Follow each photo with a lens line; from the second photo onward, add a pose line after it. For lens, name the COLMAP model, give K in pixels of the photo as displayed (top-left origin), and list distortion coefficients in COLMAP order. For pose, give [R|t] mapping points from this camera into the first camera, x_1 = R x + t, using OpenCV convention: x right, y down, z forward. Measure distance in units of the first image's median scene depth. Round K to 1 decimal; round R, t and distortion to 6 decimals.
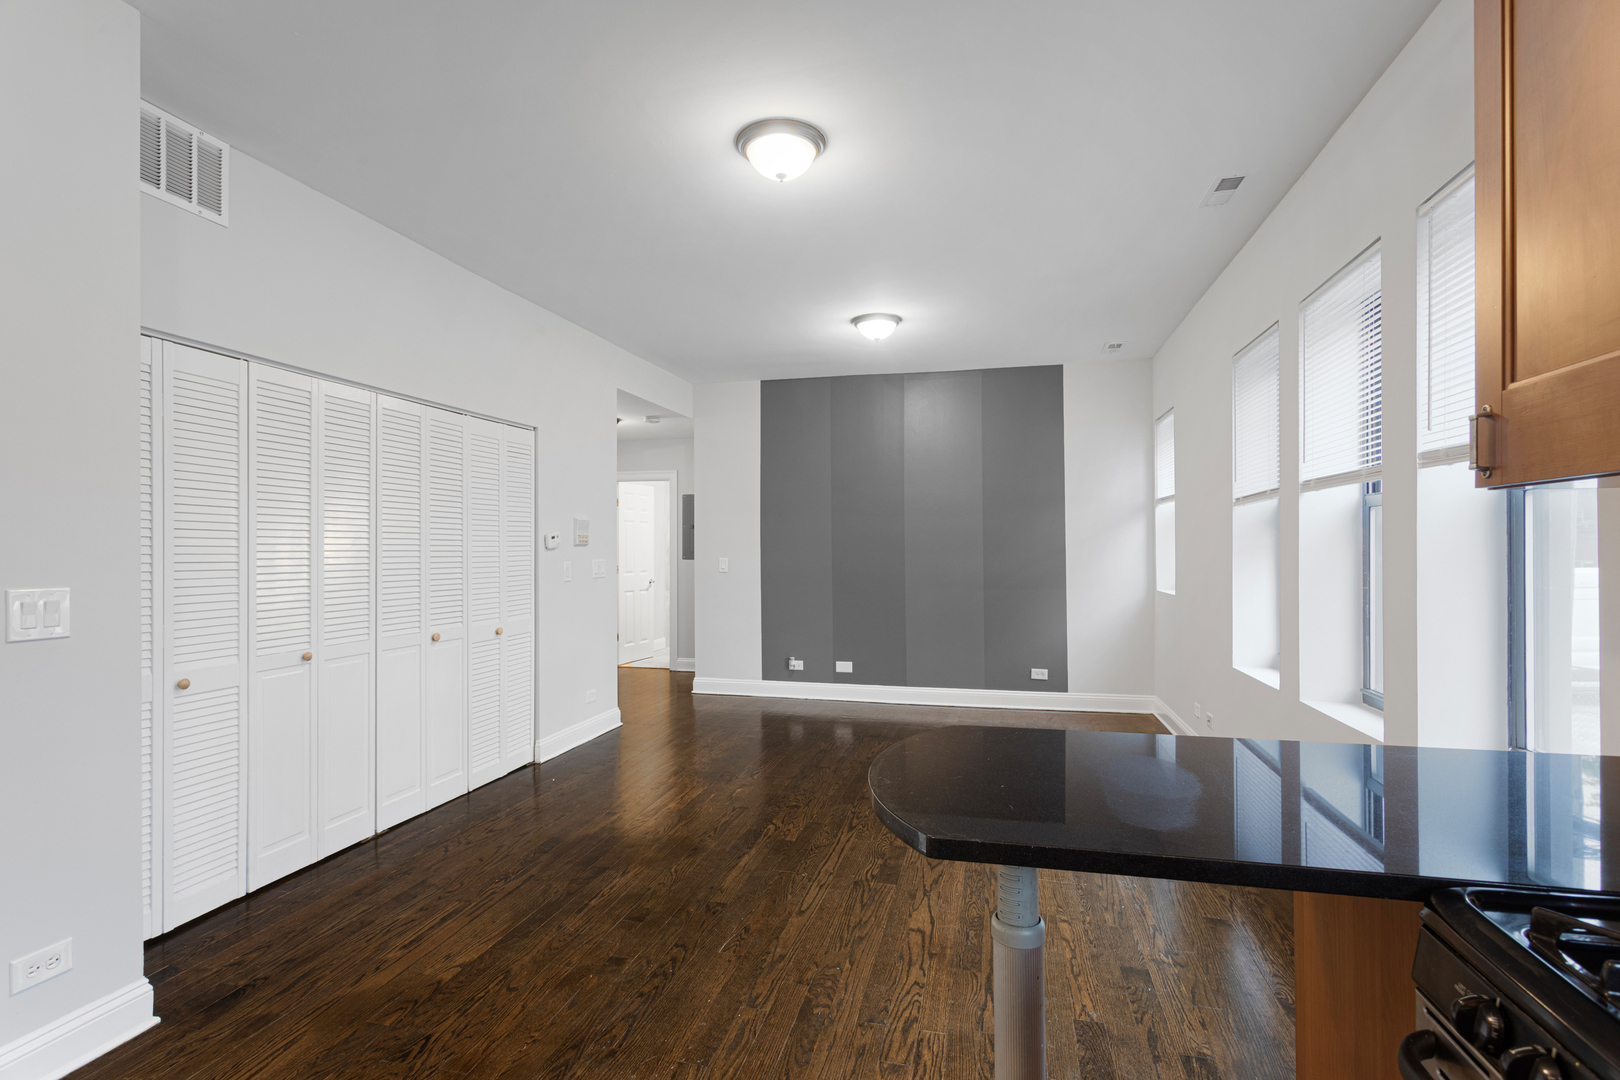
lens RADIAL K [[780.4, 0, 807.9], [0, 780.4, 543.9], [0, 0, 1]] dist [0.009018, 0.000357]
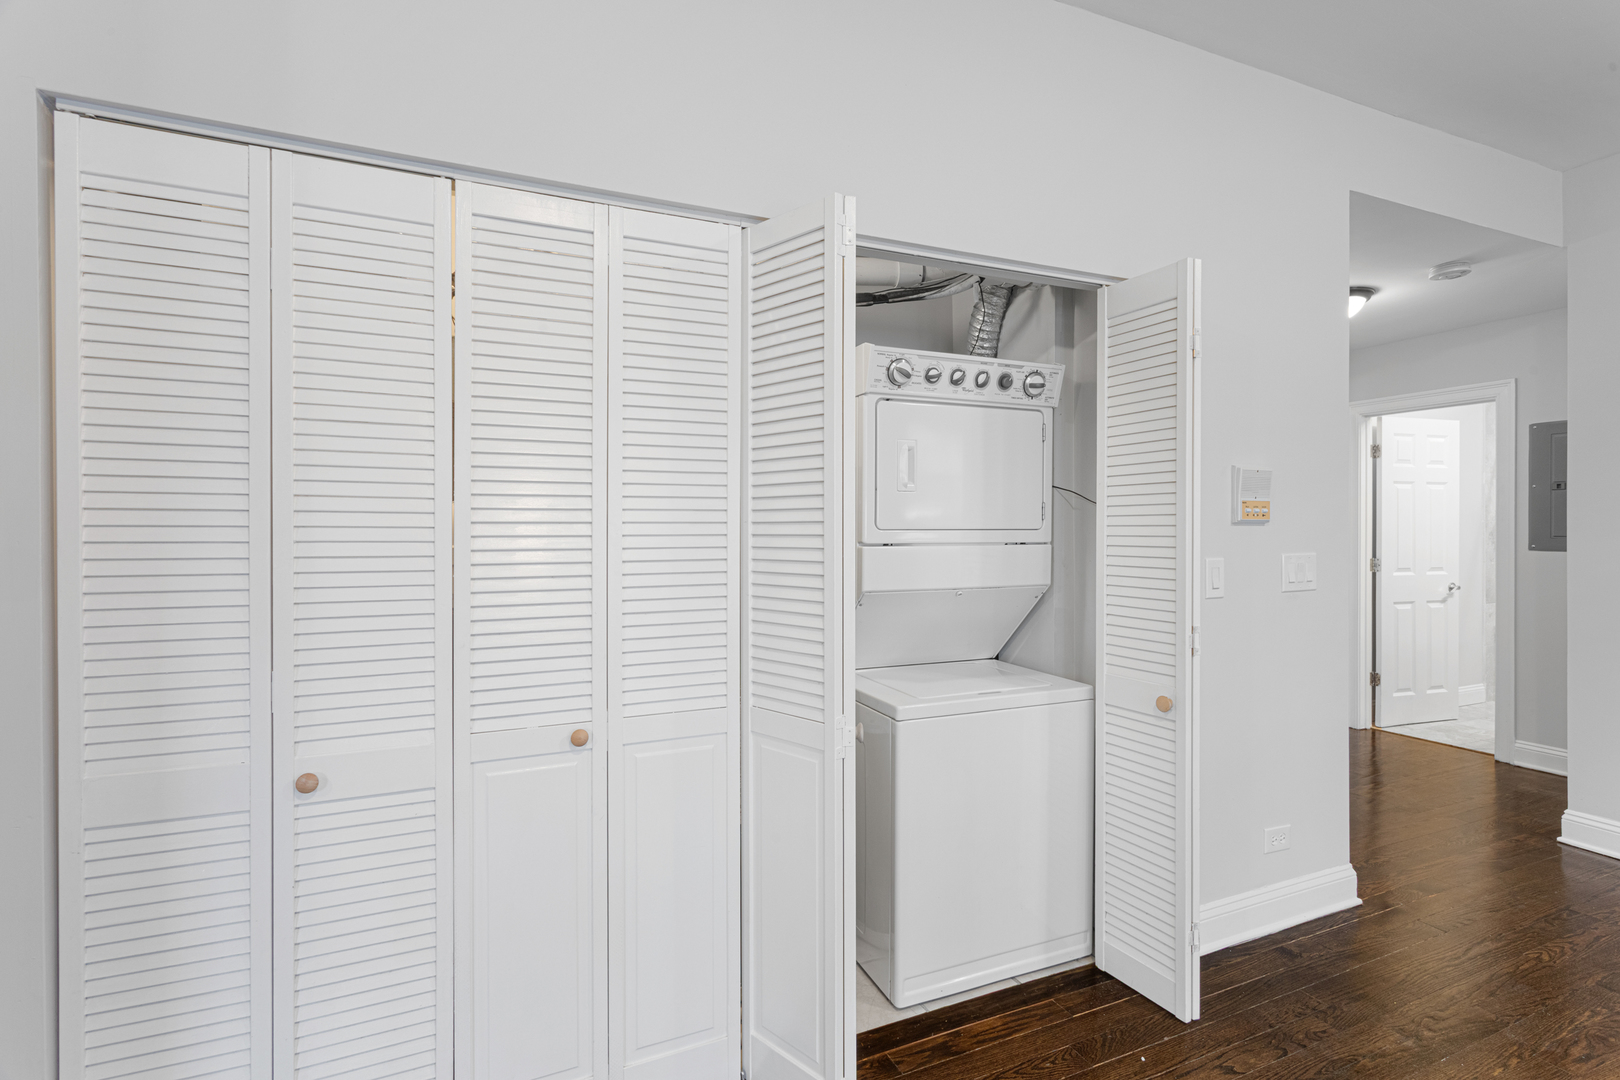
lens RADIAL K [[780.4, 0, 798.0], [0, 780.4, 531.3], [0, 0, 1]] dist [0.009018, 0.000357]
pose [[0.620278, 0.004206, -0.784371, -0.075947], [0.004724, 0.999947, 0.009098, 0.001089], [0.784368, -0.009349, 0.620226, 0.429669]]
